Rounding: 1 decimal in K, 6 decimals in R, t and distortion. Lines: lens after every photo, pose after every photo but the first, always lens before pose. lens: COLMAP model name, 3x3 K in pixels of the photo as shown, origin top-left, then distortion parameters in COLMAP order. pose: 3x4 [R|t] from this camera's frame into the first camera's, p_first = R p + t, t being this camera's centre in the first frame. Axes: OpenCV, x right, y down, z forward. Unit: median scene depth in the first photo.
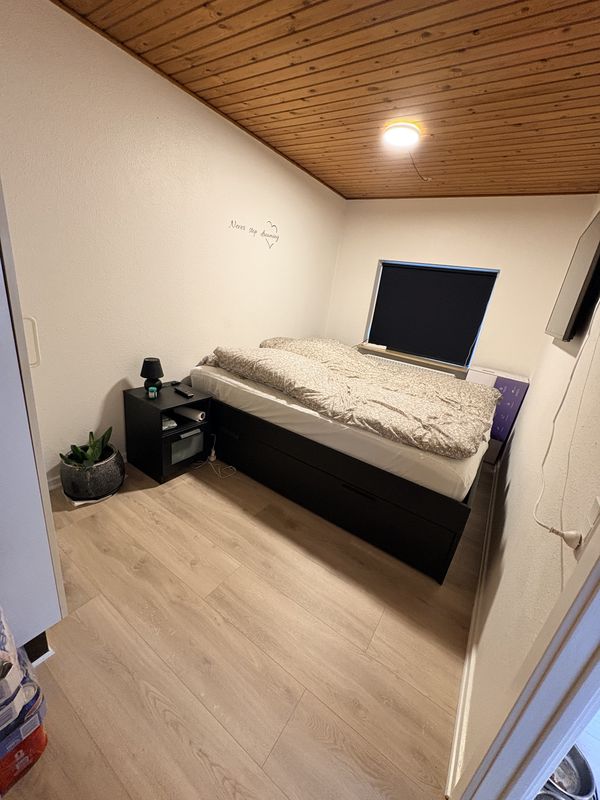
lens RADIAL K [[319.2, 0, 298.2], [0, 319.2, 400.0], [0, 0, 1]] dist [-0.000317, 0.000180]
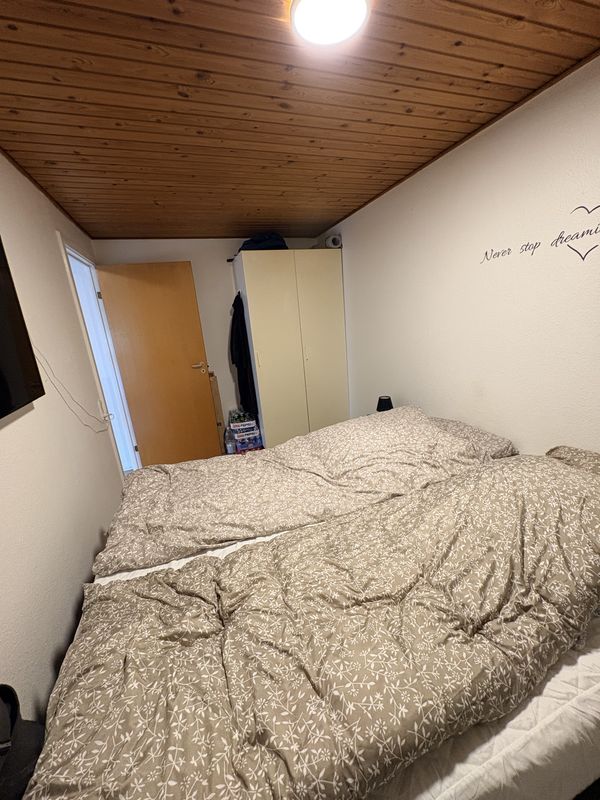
lens RADIAL K [[319.2, 0, 299.1], [0, 319.2, 401.2], [0, 0, 1]] dist [-0.000317, 0.000180]
pose [[-0.598854, 0.132118, -0.789885, 0.644521], [-0.259601, 0.901019, 0.347523, -0.404601], [0.757616, 0.413170, -0.505281, 1.183511]]
